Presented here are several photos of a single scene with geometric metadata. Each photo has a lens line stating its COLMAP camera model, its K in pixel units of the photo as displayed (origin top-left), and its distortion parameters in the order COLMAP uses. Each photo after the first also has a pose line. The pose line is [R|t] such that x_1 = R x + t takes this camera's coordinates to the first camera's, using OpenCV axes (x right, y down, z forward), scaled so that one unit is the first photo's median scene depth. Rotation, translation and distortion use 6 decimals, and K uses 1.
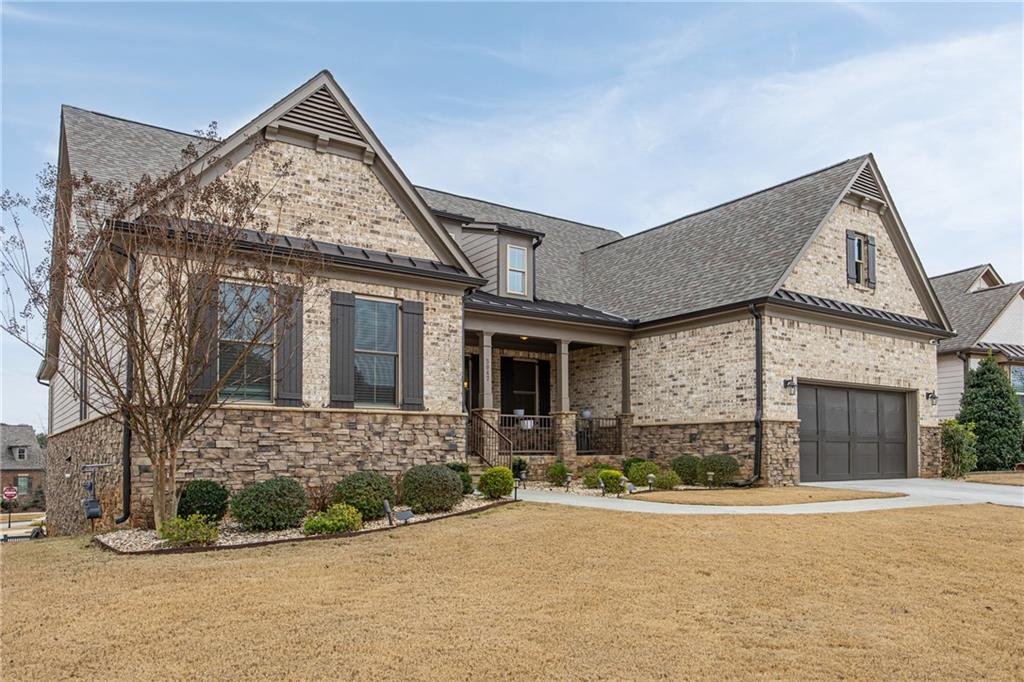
lens RADIAL K [[772.8, 0, 512.0], [0, 772.8, 341.0], [0, 0, 1]] dist [0.007314, 0.001985]
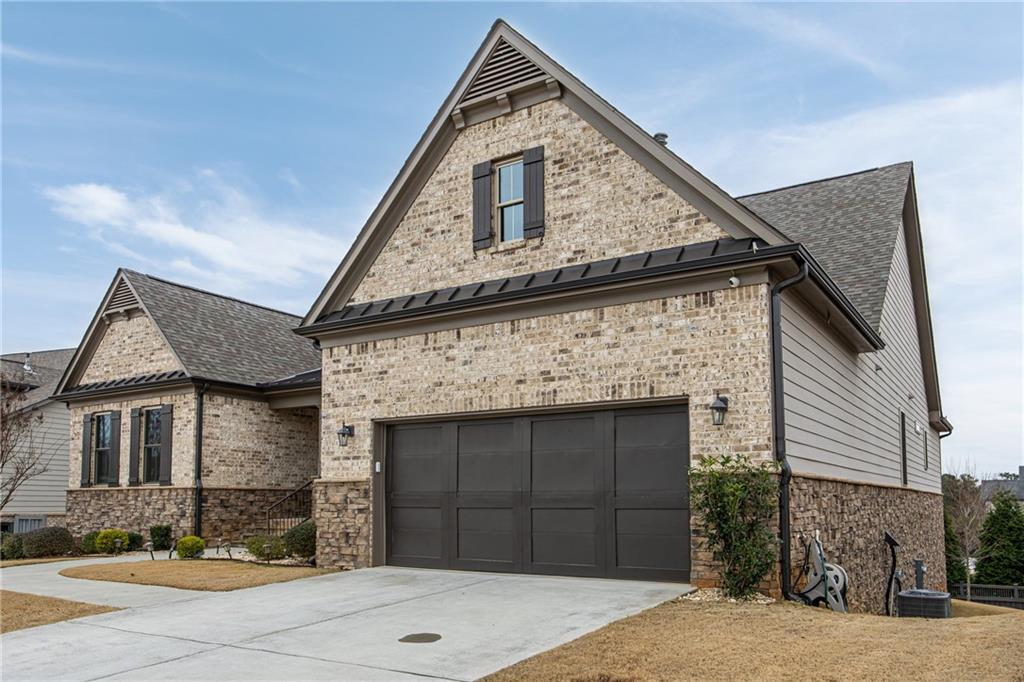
lens RADIAL K [[766.9, 0, 512.2], [0, 766.9, 375.3], [0, 0, 1]] dist [-0.000604, 0.004449]
pose [[0.363583, -0.150182, -0.919376, 1.281433], [0.137976, 0.984716, -0.106291, 0.119520], [0.921287, -0.088207, 0.378747, 1.012938]]
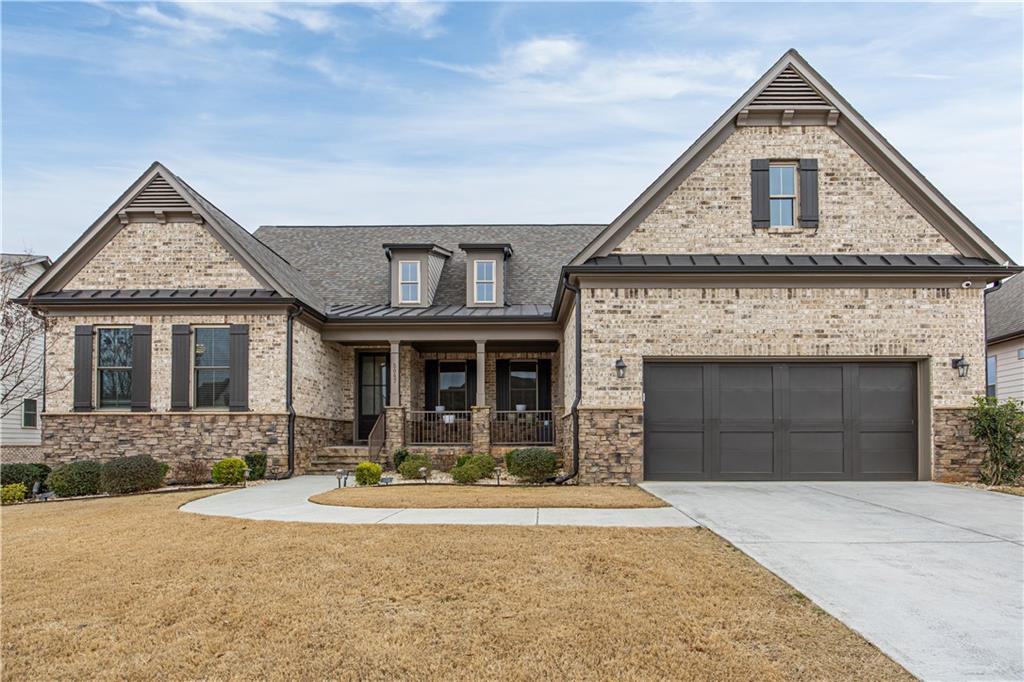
lens RADIAL K [[560.9, 0, 508.2], [0, 560.9, 379.2], [0, 0, 1]] dist [-0.007624, -0.000054]
pose [[0.799020, -0.064410, -0.597845, 0.725969], [0.086594, 0.996208, 0.008405, 0.064391], [0.595037, -0.058485, 0.801568, 0.508569]]
